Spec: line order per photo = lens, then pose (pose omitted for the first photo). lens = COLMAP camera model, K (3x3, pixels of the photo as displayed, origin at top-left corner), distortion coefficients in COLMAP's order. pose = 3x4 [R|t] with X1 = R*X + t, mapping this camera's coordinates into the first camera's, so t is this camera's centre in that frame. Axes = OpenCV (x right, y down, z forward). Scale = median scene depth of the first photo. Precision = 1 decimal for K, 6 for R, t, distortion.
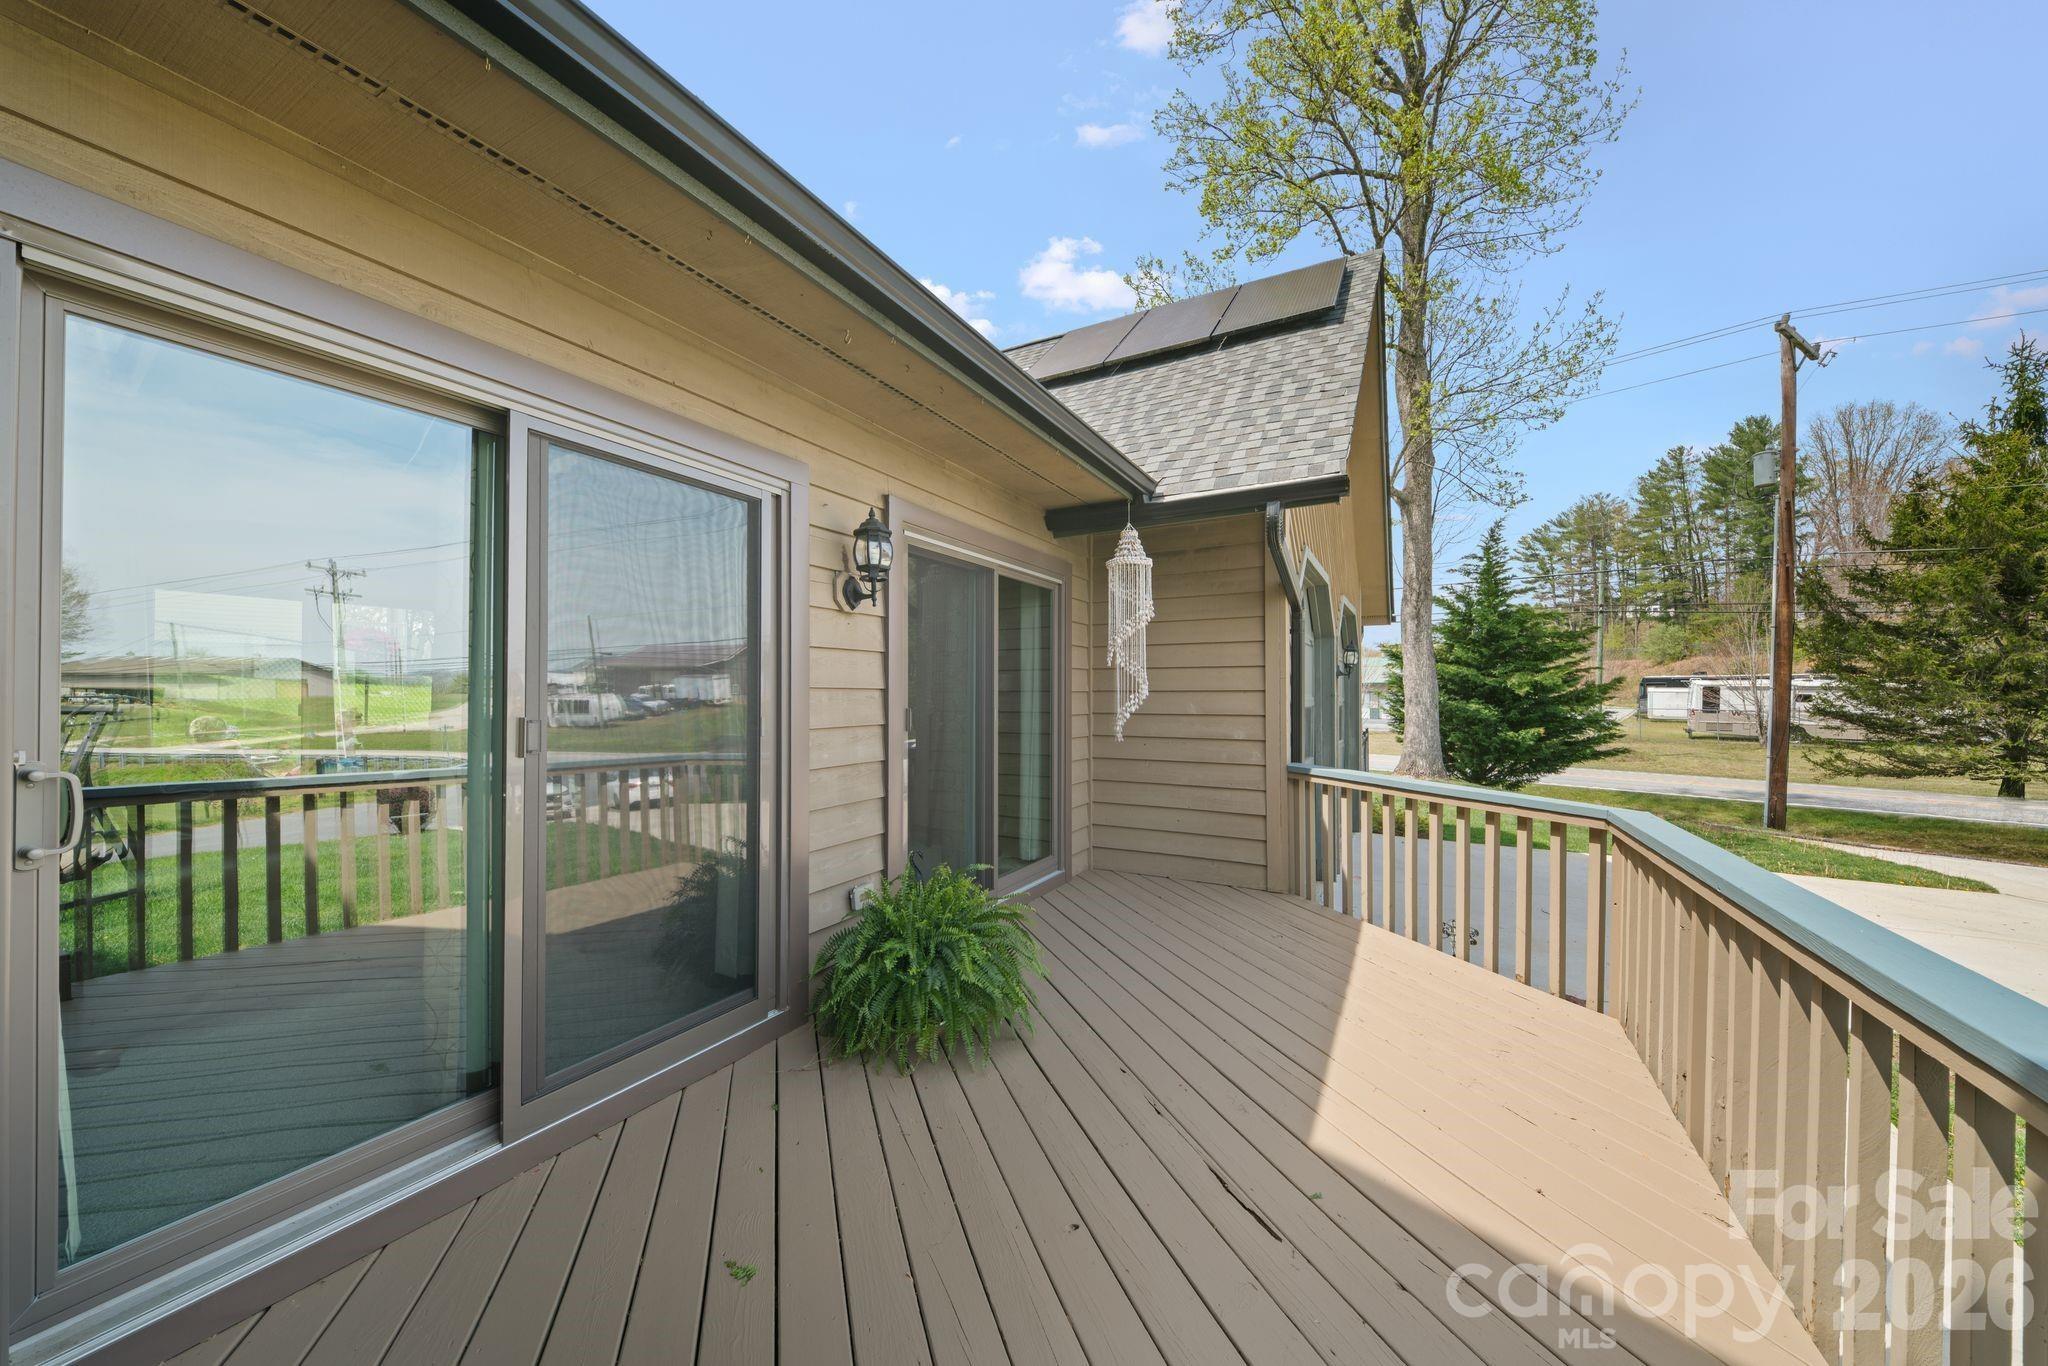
lens RADIAL K [[714.5, 0, 1024.0], [0, 714.5, 683.0], [0, 0, 1]] dist [-0.000112, -0.000017]
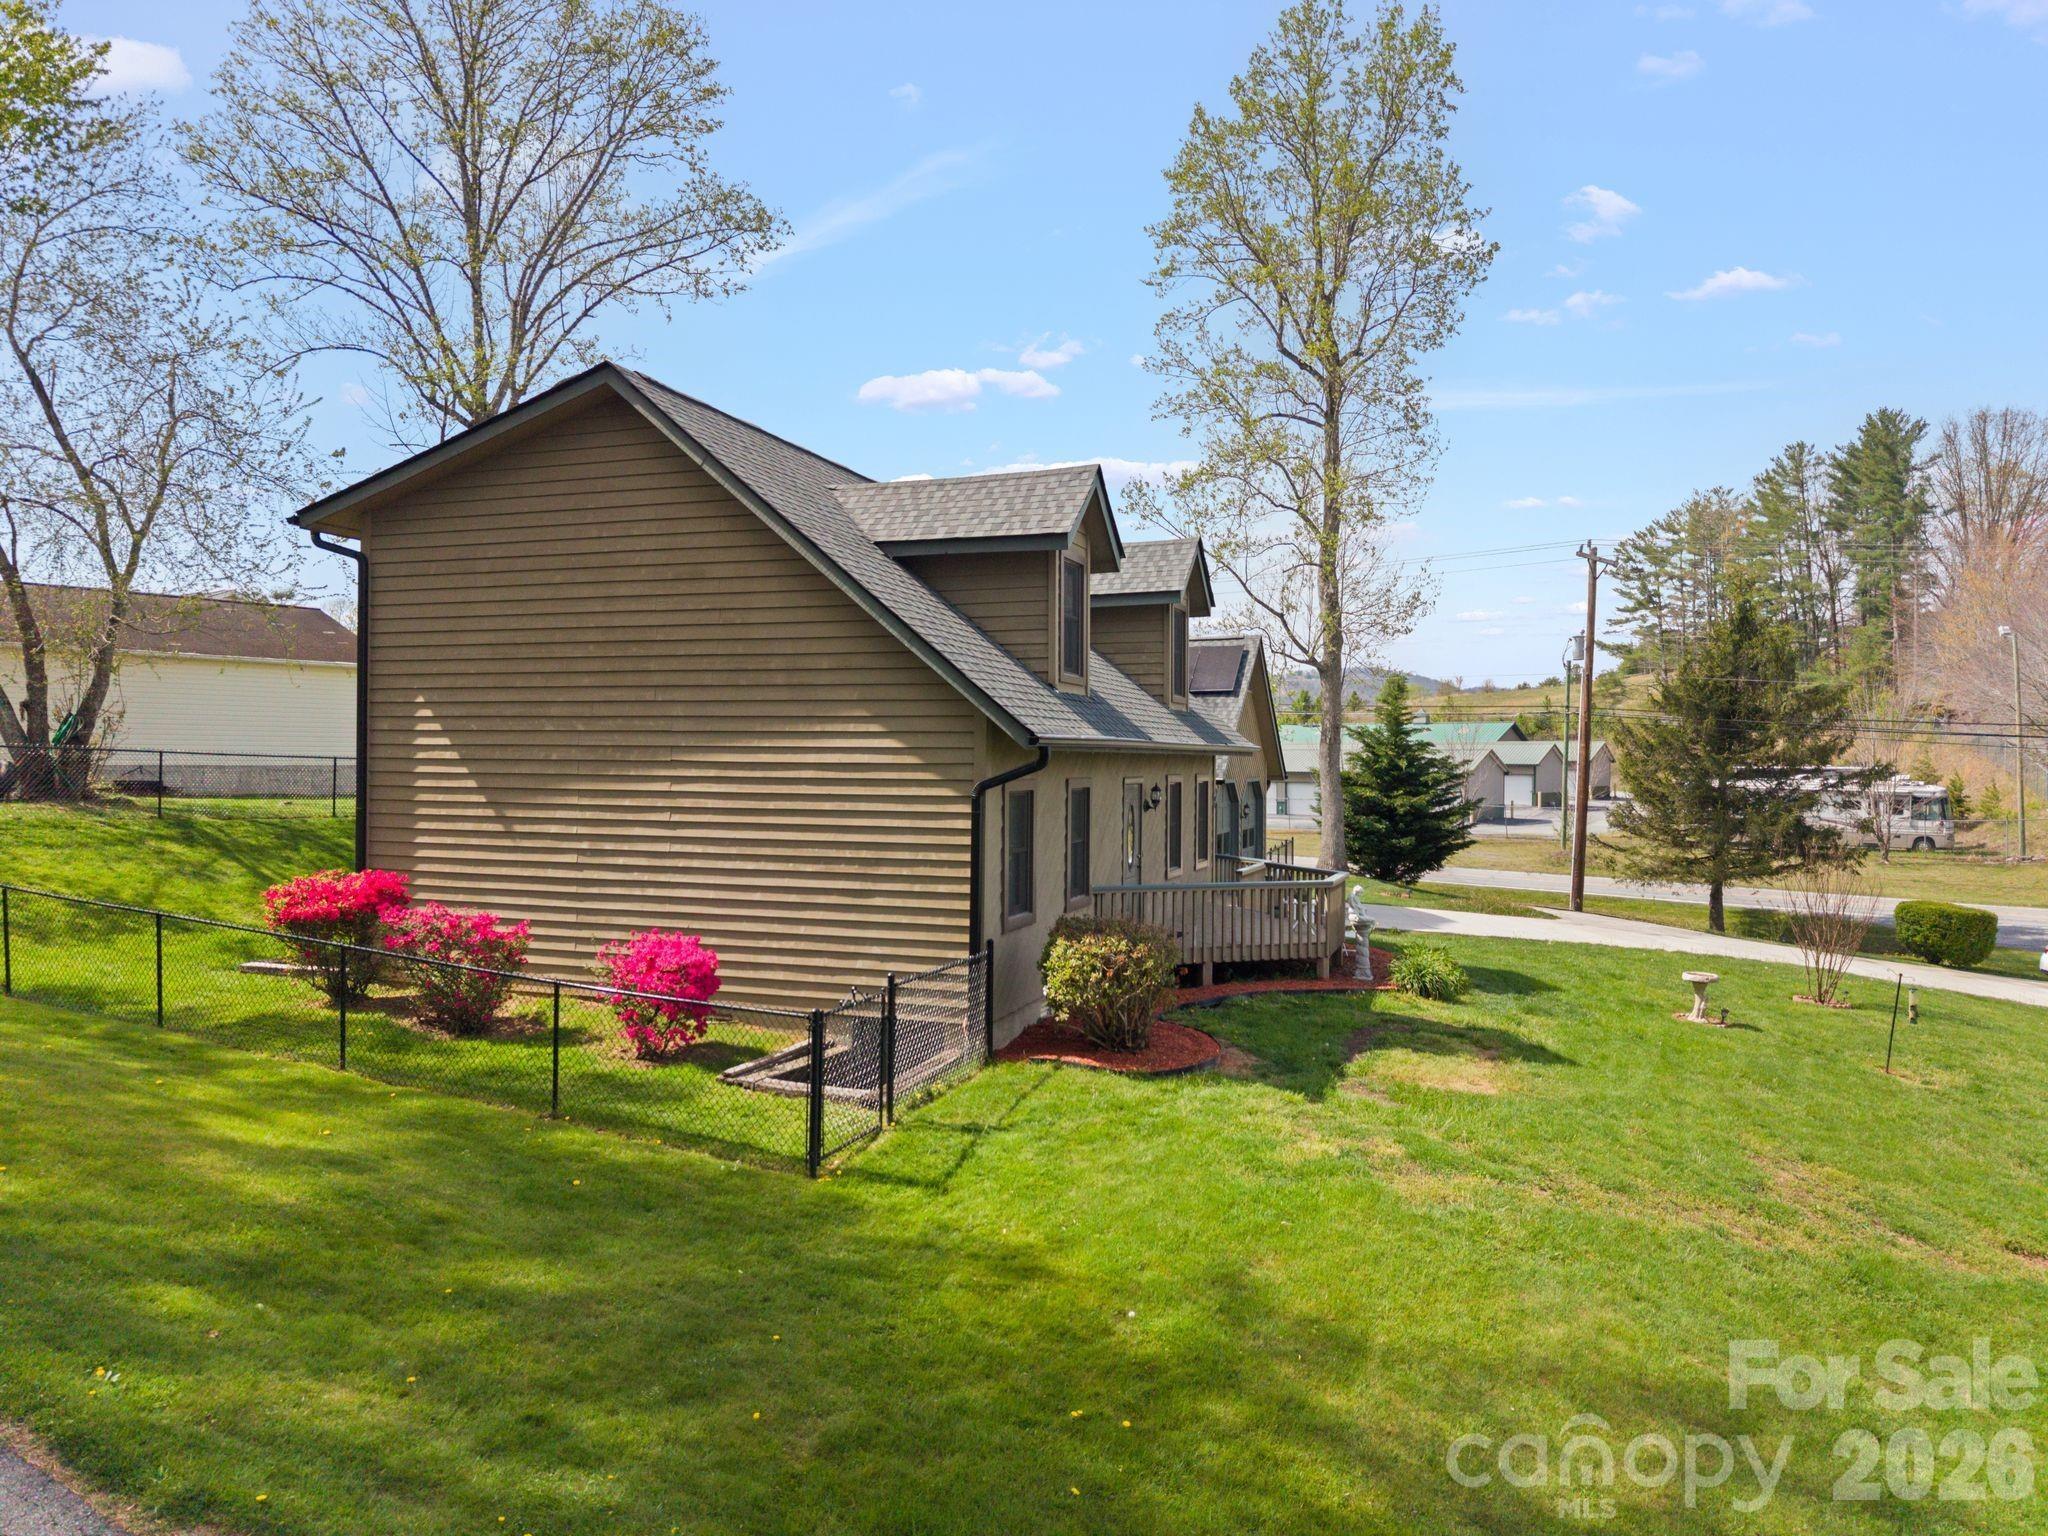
lens RADIAL K [[1411.0, 0, 1024.0], [0, 1411.0, 768.0], [0, 0, 1]] dist [0.001034, -0.000305]
pose [[0.987314, 0.009160, 0.158517, -0.089823], [-0.013491, 0.999564, 0.026268, -0.025573], [-0.158208, -0.028074, 0.987007, -0.306873]]
